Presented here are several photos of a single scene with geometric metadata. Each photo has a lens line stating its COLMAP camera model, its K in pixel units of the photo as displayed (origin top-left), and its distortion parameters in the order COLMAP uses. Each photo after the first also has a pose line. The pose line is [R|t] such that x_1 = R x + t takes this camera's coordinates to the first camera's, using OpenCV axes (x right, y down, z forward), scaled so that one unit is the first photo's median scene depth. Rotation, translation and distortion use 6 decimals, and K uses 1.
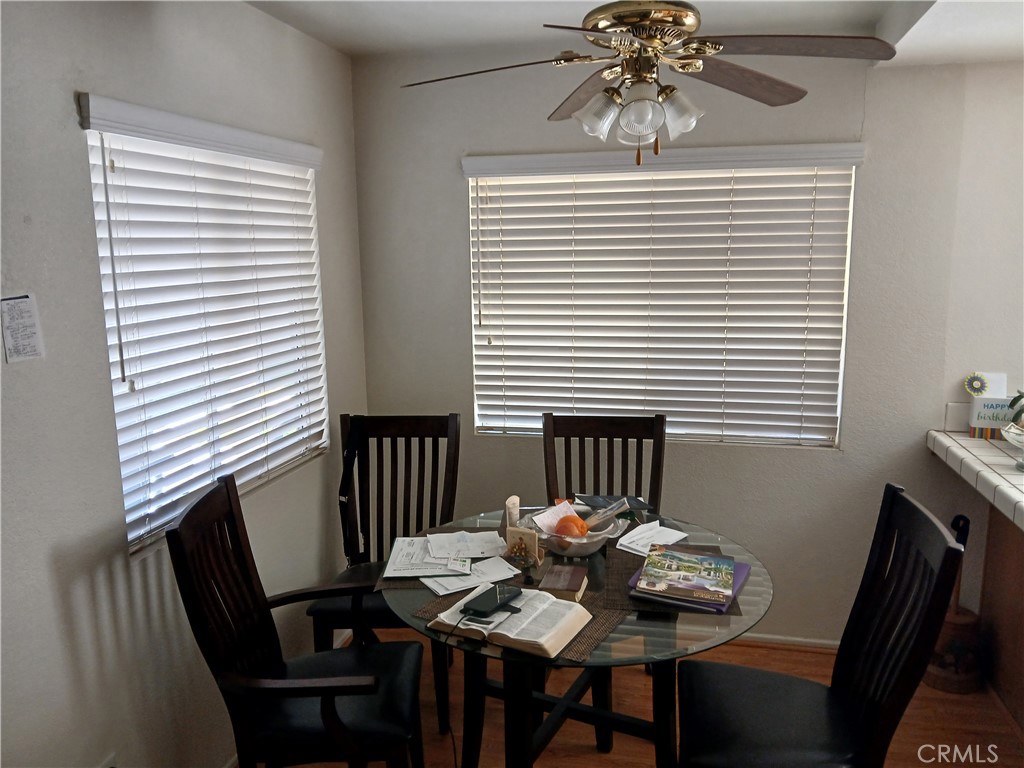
lens RADIAL K [[780.0, 0, 501.1], [0, 780.0, 383.3], [0, 0, 1]] dist [0.065466, -0.144617]
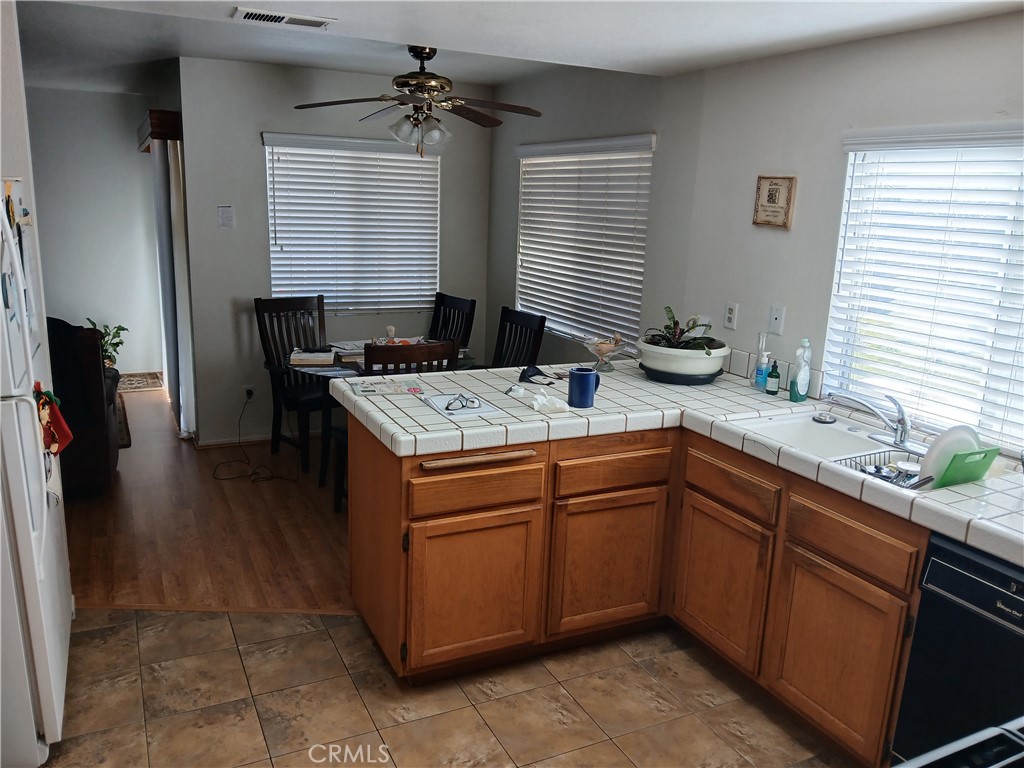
lens RADIAL K [[780.0, 0, 501.1], [0, 780.0, 383.3], [0, 0, 1]] dist [0.065466, -0.144617]
pose [[0.633754, 0.214416, -0.743224, 1.394850], [-0.174151, 0.975698, 0.132983, -0.022688], [0.753676, 0.045154, 0.655694, -0.069651]]
